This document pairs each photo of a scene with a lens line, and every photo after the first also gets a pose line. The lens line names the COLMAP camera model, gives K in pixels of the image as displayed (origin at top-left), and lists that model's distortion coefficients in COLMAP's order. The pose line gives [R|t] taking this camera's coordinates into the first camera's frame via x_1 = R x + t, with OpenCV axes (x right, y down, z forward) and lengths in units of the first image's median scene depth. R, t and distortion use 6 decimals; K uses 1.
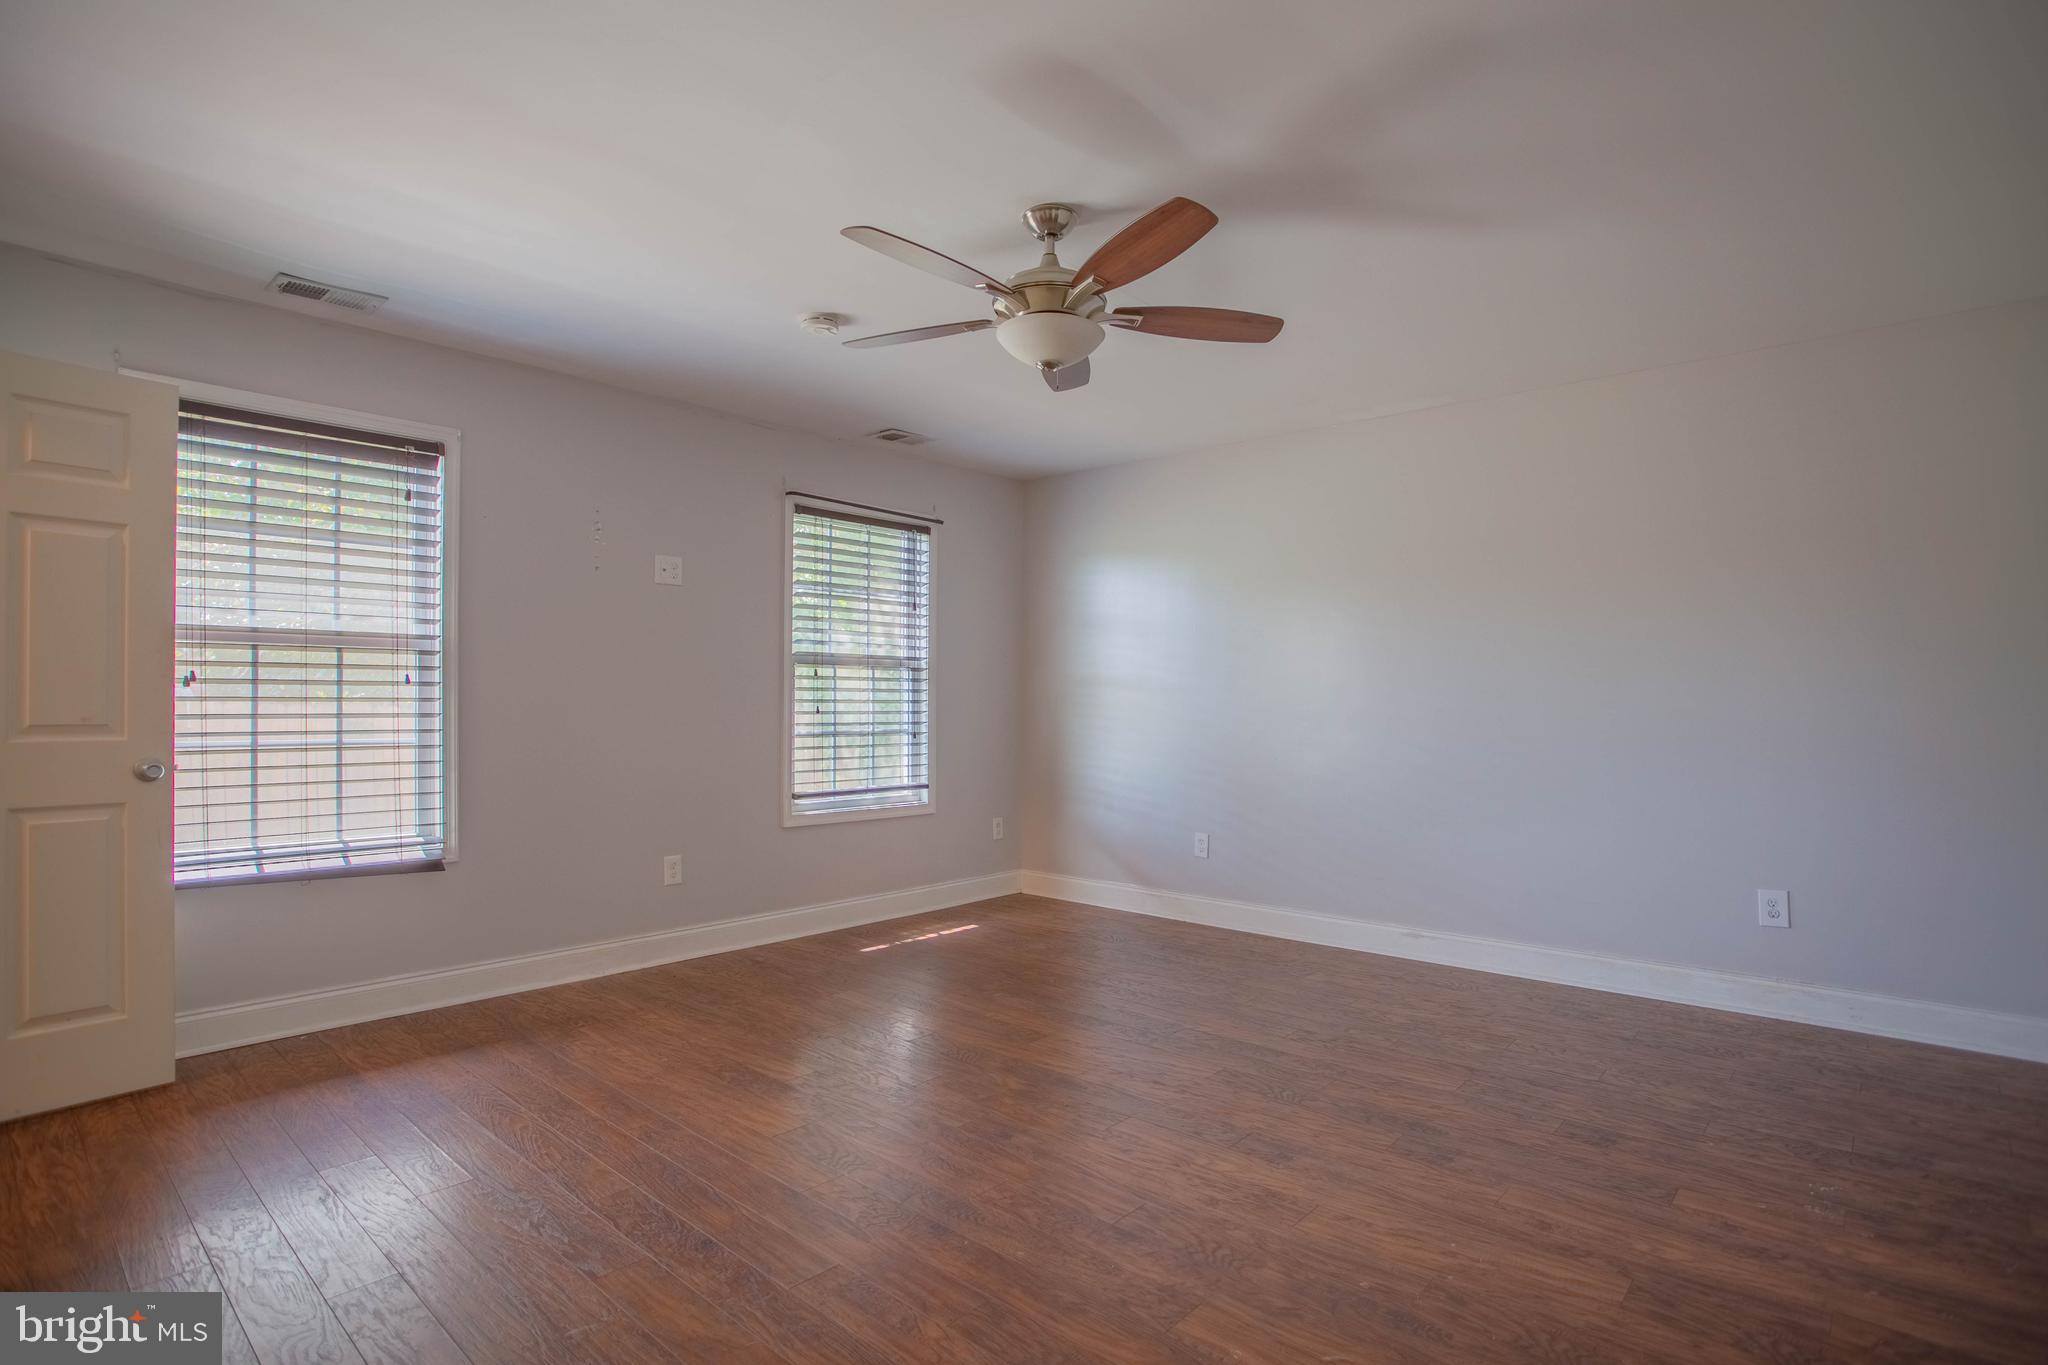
lens RADIAL K [[1013.4, 0, 1009.8], [0, 1013.4, 665.6], [0, 0, 1]] dist [-0.070715, 0.027635]
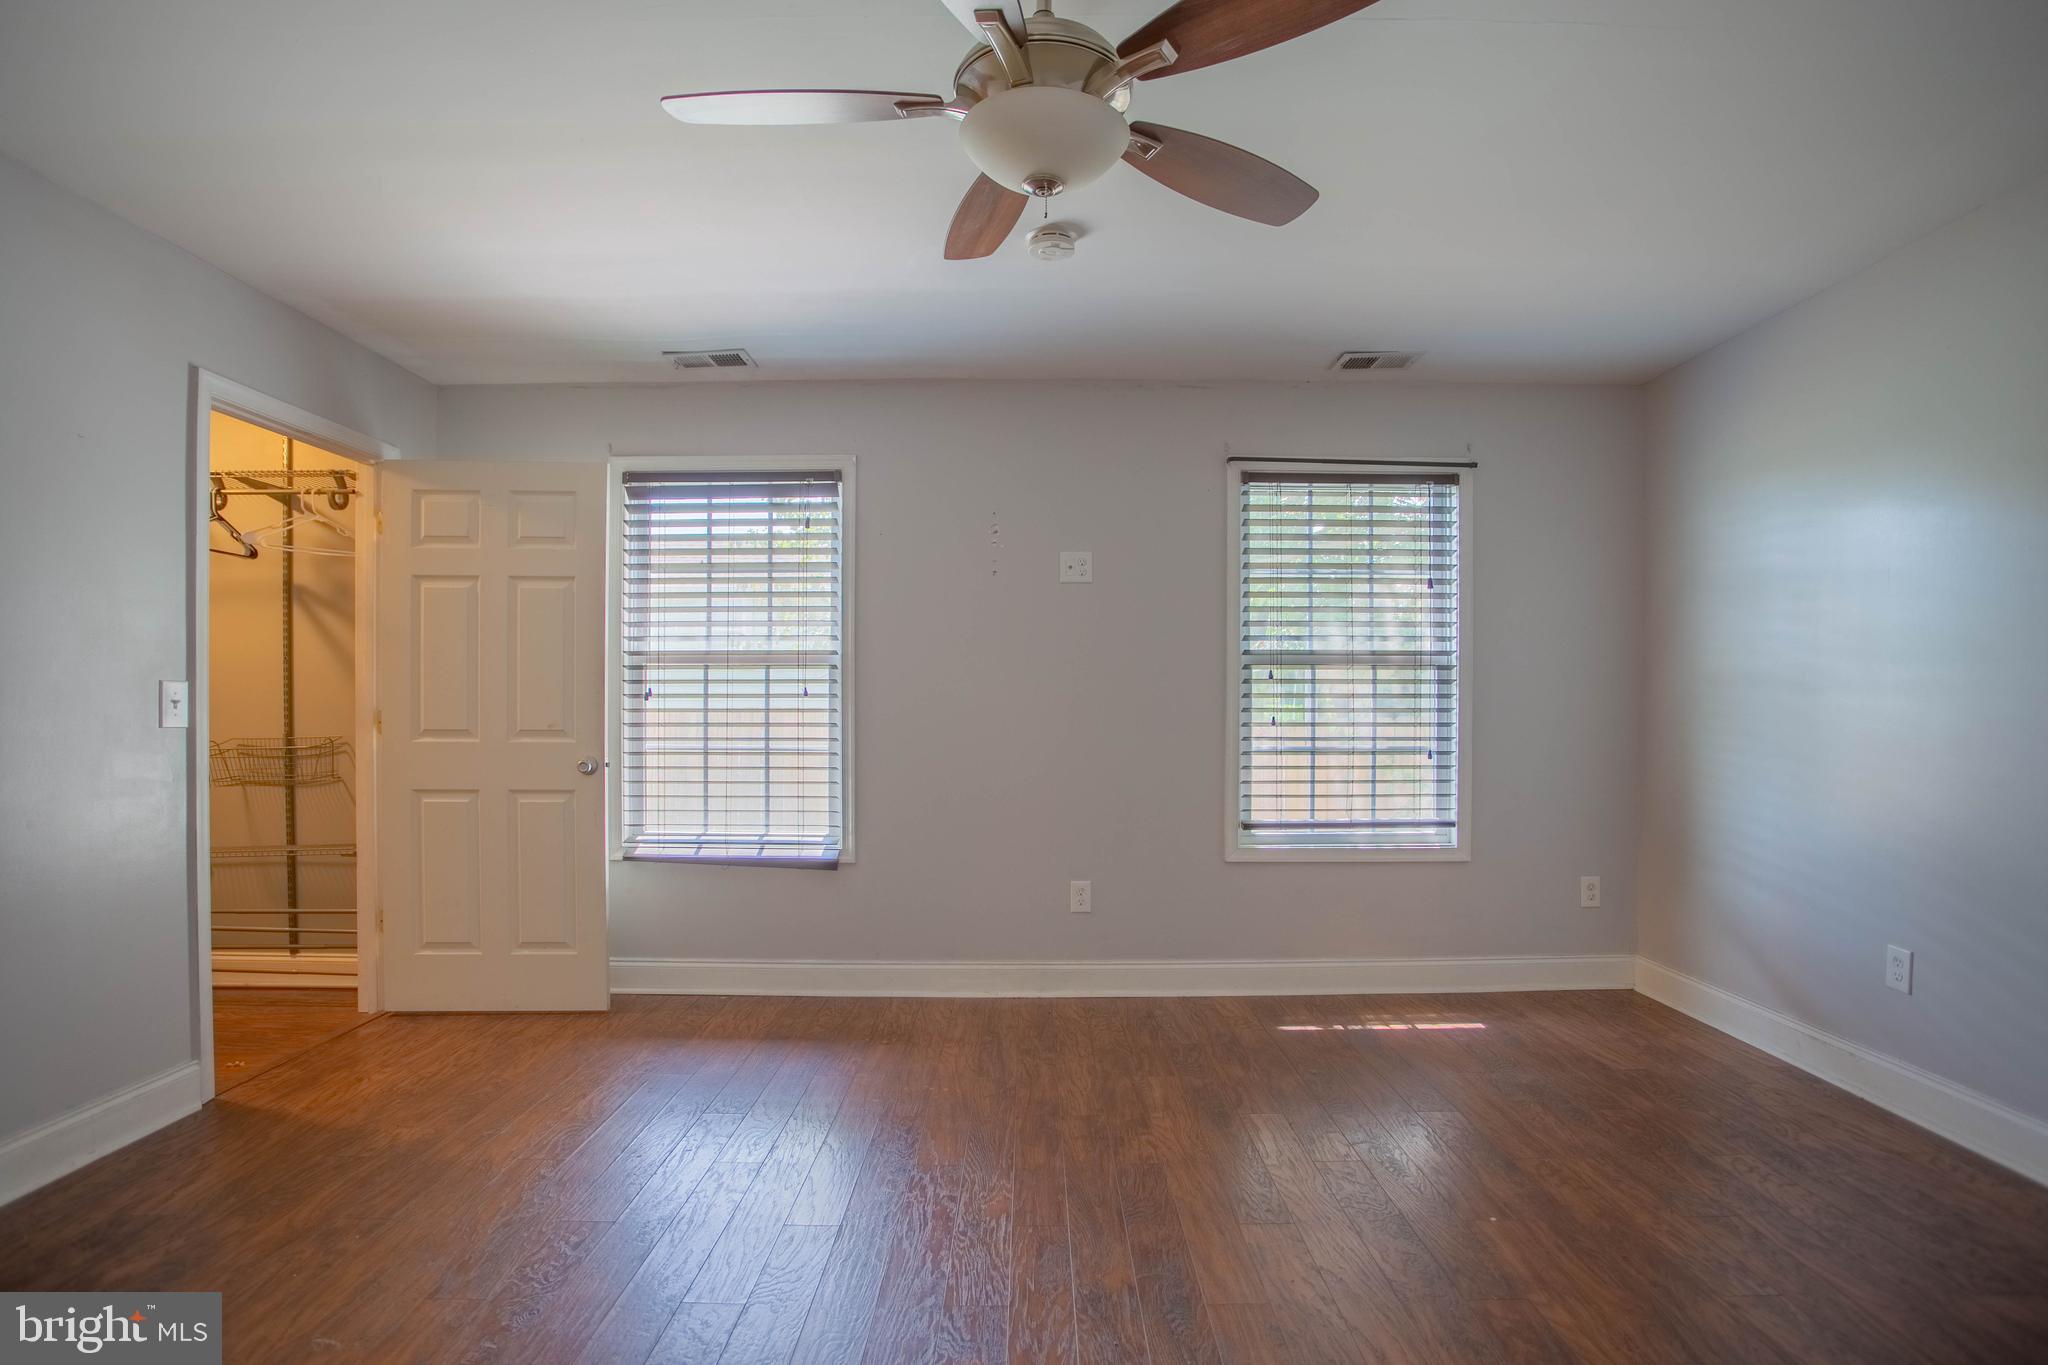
lens RADIAL K [[1013.4, 0, 1025.6], [0, 1013.4, 696.4], [0, 0, 1]] dist [-0.070715, 0.027635]
pose [[0.676066, -0.012452, -0.736736, 0.303652], [0.028073, 0.999567, 0.008866, 0.012597], [0.736306, -0.026676, 0.676122, 0.340179]]
